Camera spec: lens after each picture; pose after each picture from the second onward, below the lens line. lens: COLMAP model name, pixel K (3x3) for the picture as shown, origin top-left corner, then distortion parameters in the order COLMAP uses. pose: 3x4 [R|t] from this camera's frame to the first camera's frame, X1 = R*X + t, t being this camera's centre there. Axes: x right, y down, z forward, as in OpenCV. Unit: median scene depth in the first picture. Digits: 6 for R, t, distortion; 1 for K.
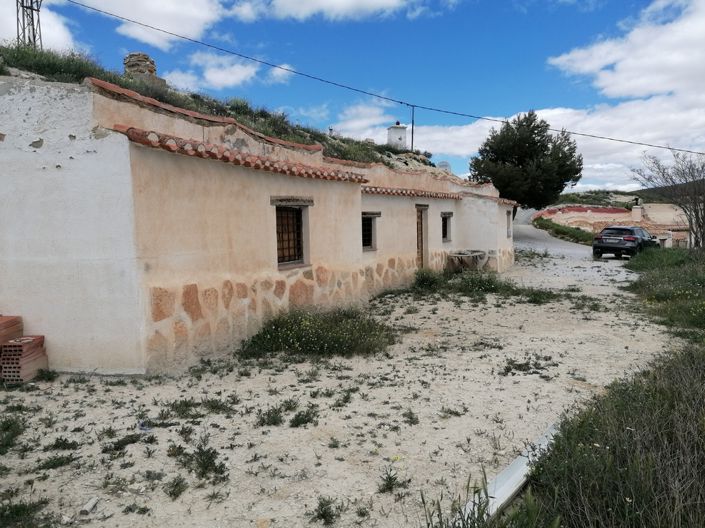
lens RADIAL K [[537.8, 0, 353.7], [0, 537.8, 264.3], [0, 0, 1]] dist [0.070617, -0.036547]
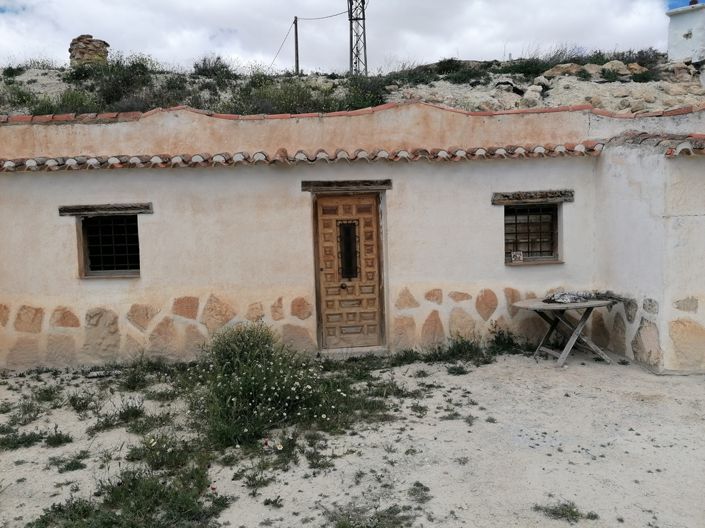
lens RADIAL K [[537.8, 0, 350.3], [0, 537.8, 263.3], [0, 0, 1]] dist [0.070617, -0.036547]
pose [[0.532417, 0.049972, -0.845006, 0.482608], [-0.047946, 0.998434, 0.028836, -0.053623], [0.845123, 0.025162, 0.533979, 0.730670]]
